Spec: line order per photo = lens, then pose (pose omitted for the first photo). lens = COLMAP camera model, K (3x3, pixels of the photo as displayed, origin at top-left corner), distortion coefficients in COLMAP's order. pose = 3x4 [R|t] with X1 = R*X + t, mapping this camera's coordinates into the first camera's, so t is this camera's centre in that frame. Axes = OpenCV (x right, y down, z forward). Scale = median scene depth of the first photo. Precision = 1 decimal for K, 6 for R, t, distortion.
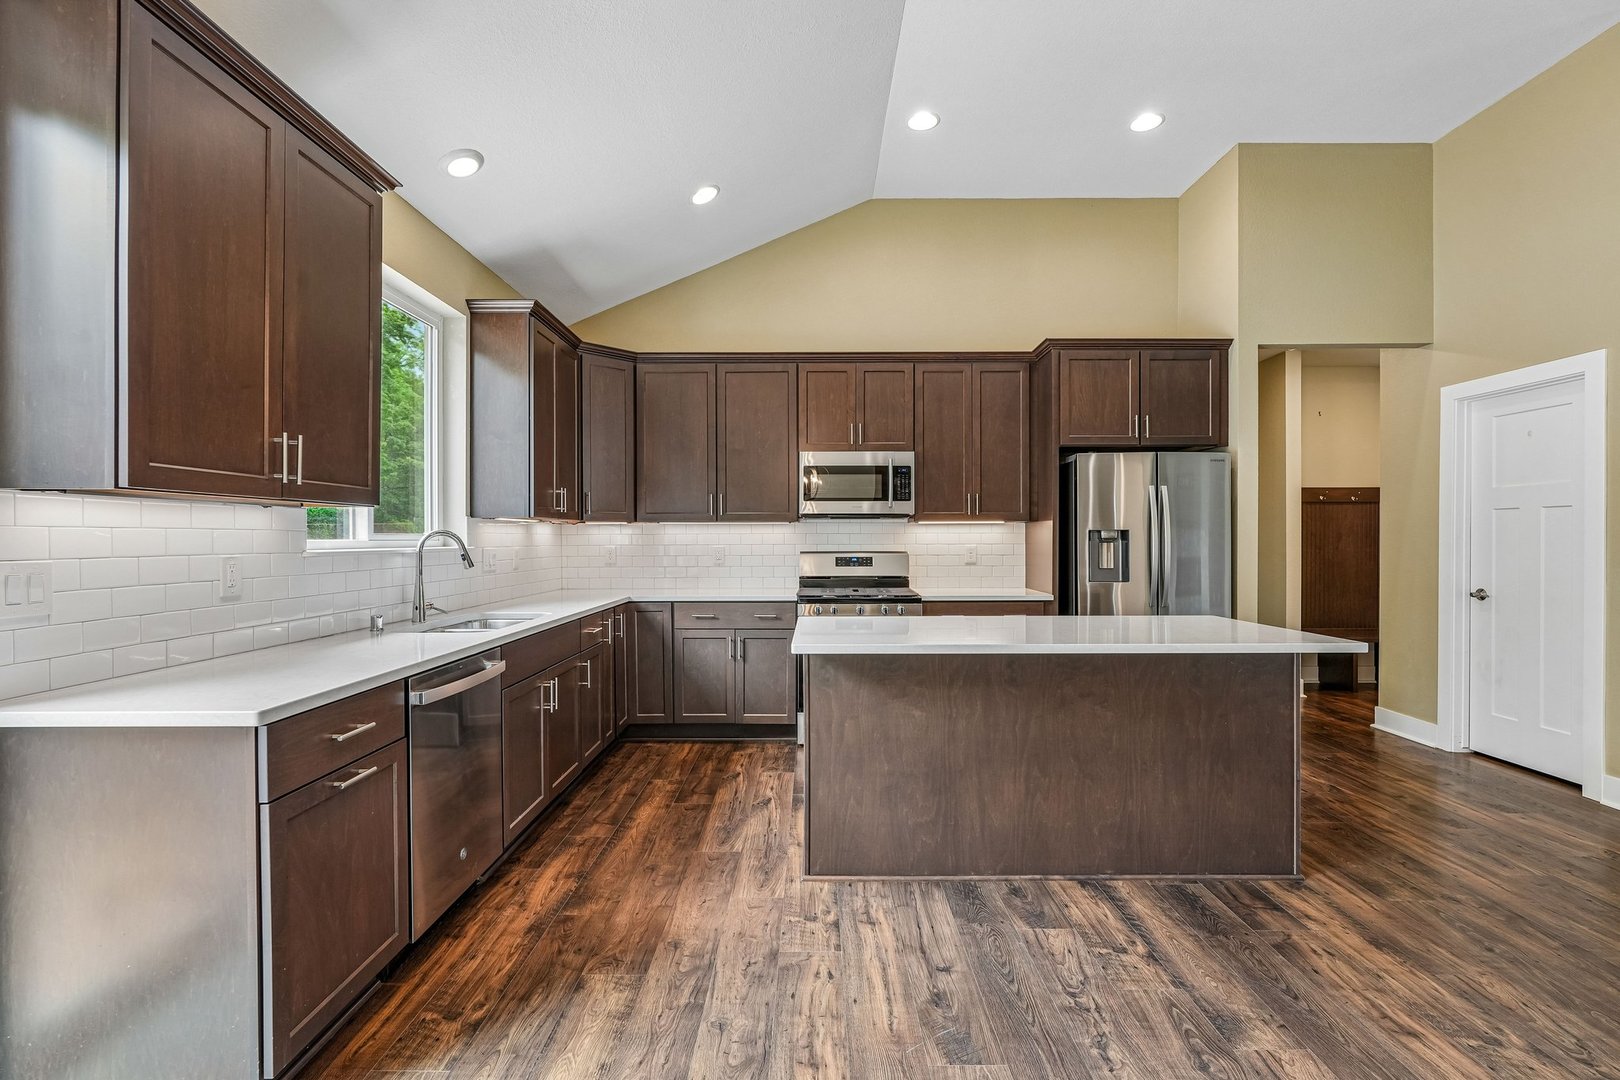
lens RADIAL K [[730.9, 0, 810.0], [0, 730.9, 540.0], [0, 0, 1]] dist [-0.013978, 0.007262]
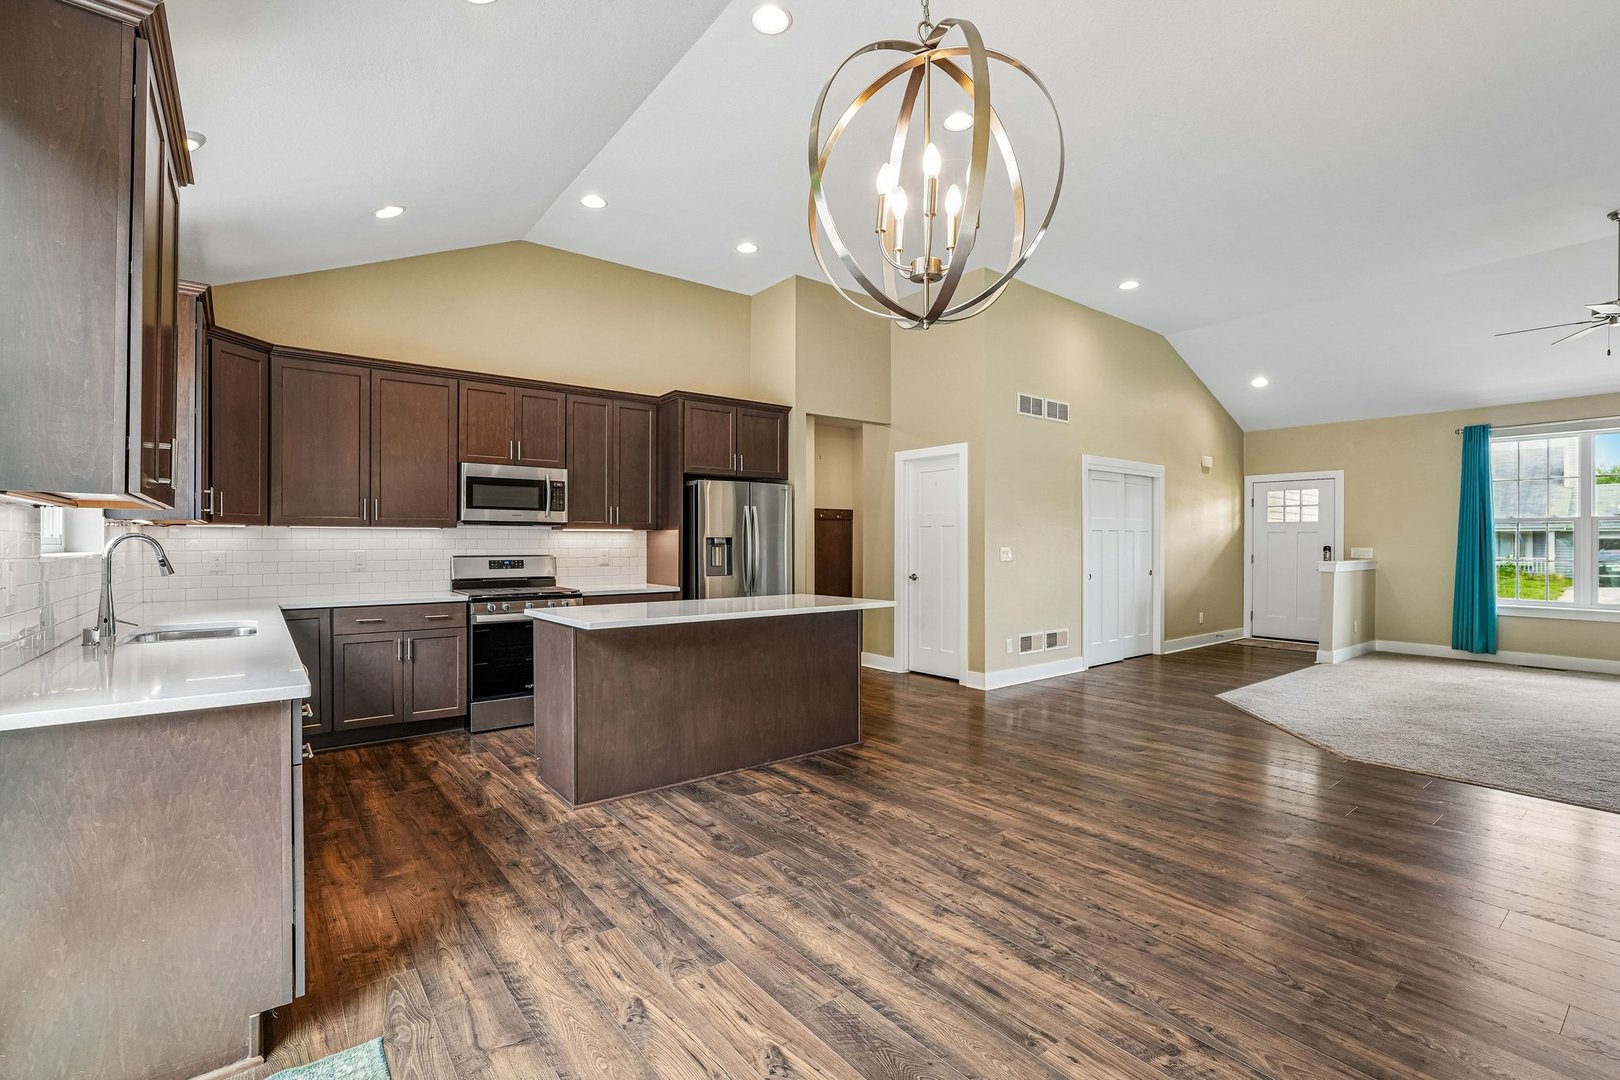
lens RADIAL K [[709.8, 0, 810.0], [0, 709.8, 540.0], [0, 0, 1]] dist [-0.012344, 0.000114]
pose [[0.788285, 0.004120, 0.615297, -0.336529], [0.000497, 0.999973, -0.007333, 0.000962], [-0.615310, 0.006086, 0.788262, -0.180731]]
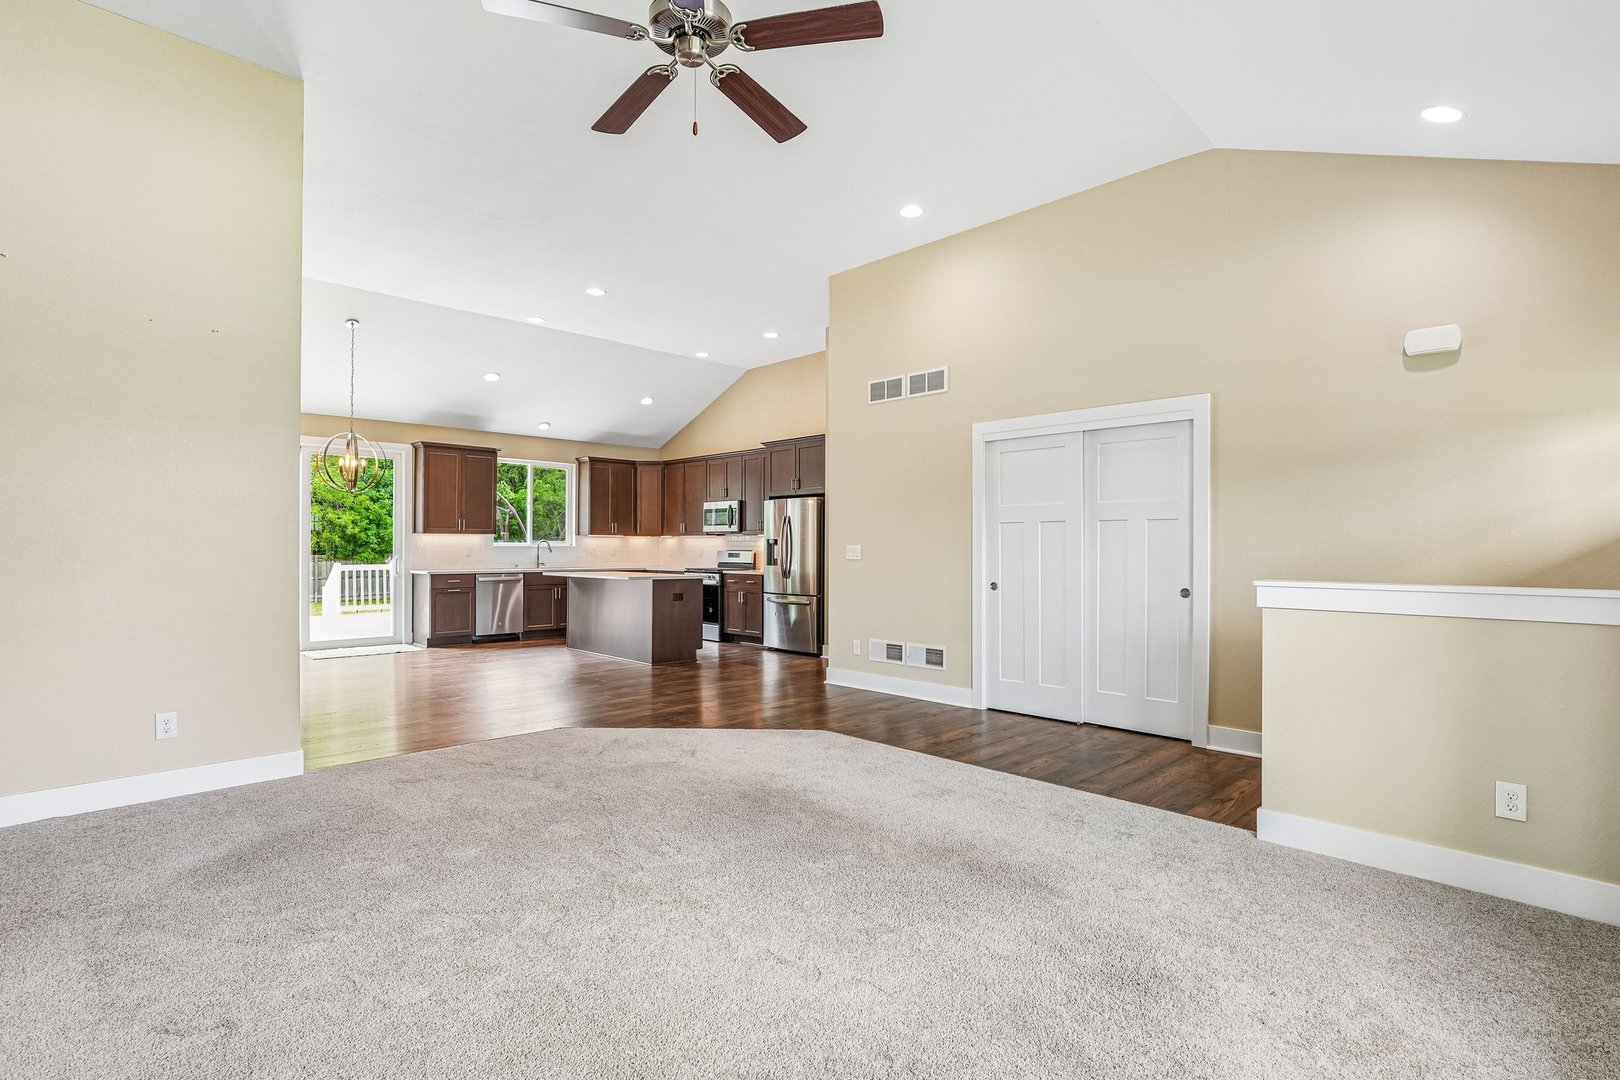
lens RADIAL K [[801.6, 0, 810.0], [0, 801.6, 540.0], [0, 0, 1]] dist [0.000247, -0.000010]
pose [[0.696660, -0.004180, -0.717389, 2.493736], [-0.007814, 0.999879, -0.013414, 0.021175], [0.717359, 0.014951, 0.696543, -0.532506]]
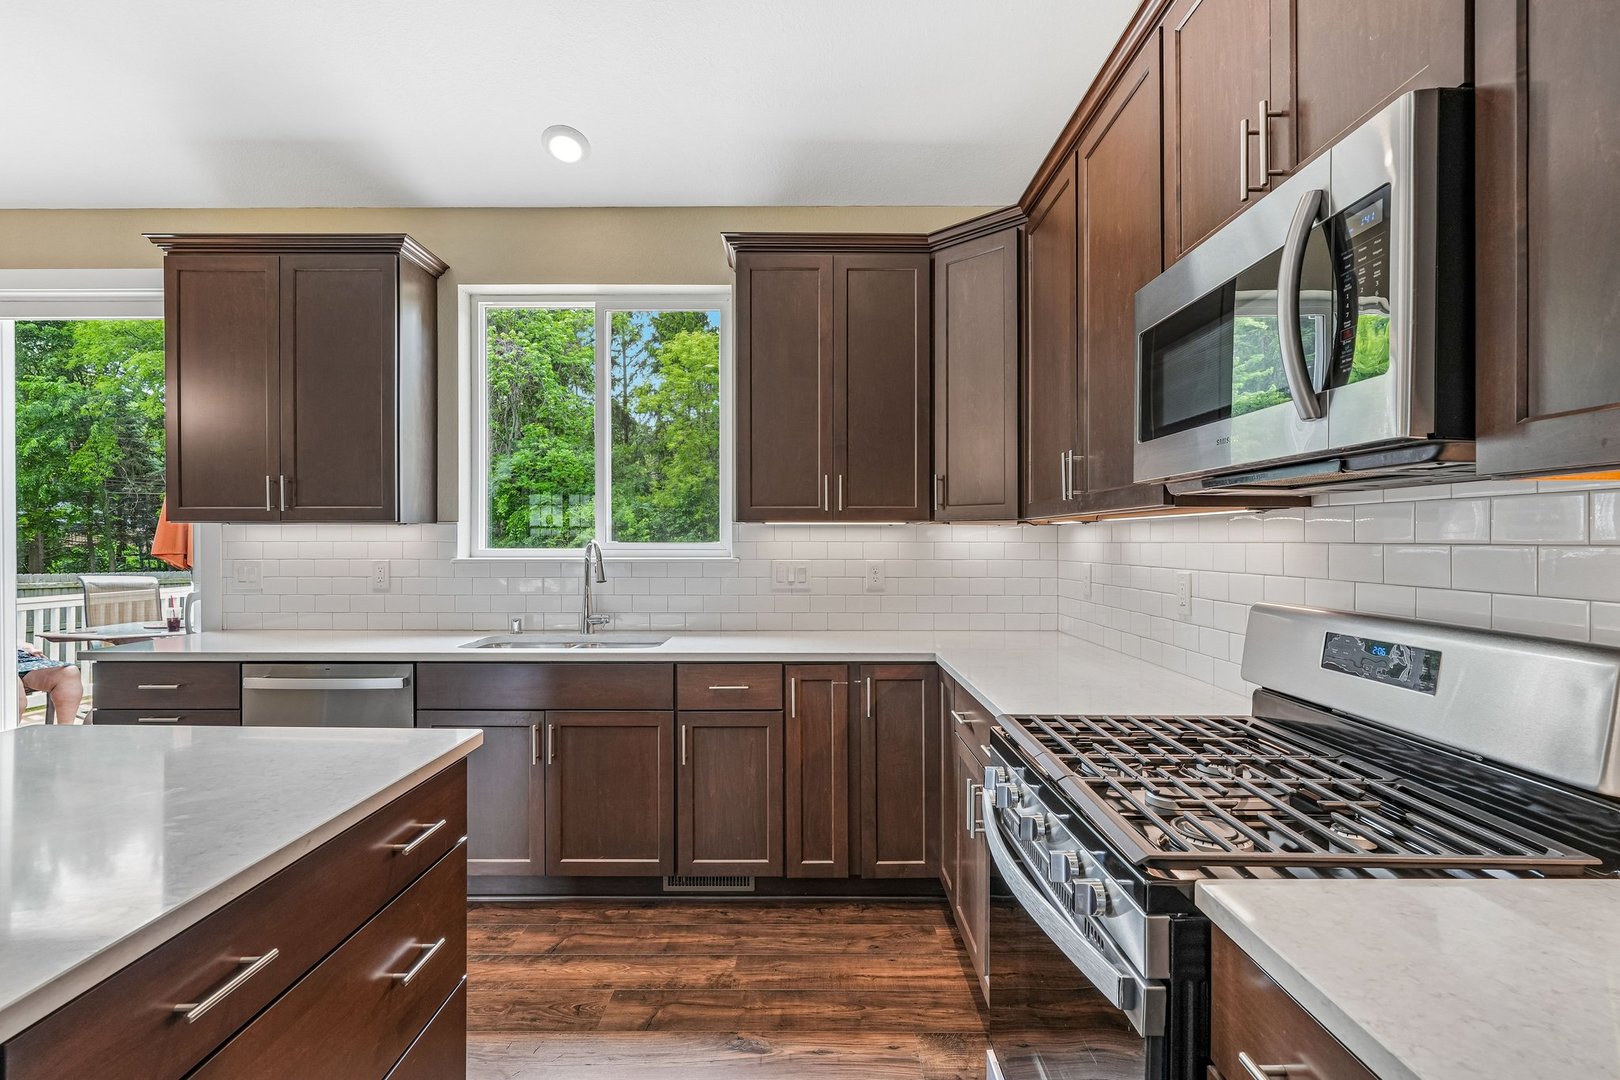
lens RADIAL K [[779.0, 0, 810.0], [0, 779.0, 540.0], [0, 0, 1]] dist [-0.000825, 0.001201]
pose [[0.000618, 0.000215, -1.000000, 0.449862], [-0.003381, 0.999994, 0.000213, -0.013843], [0.999994, 0.003381, 0.000619, 1.131493]]
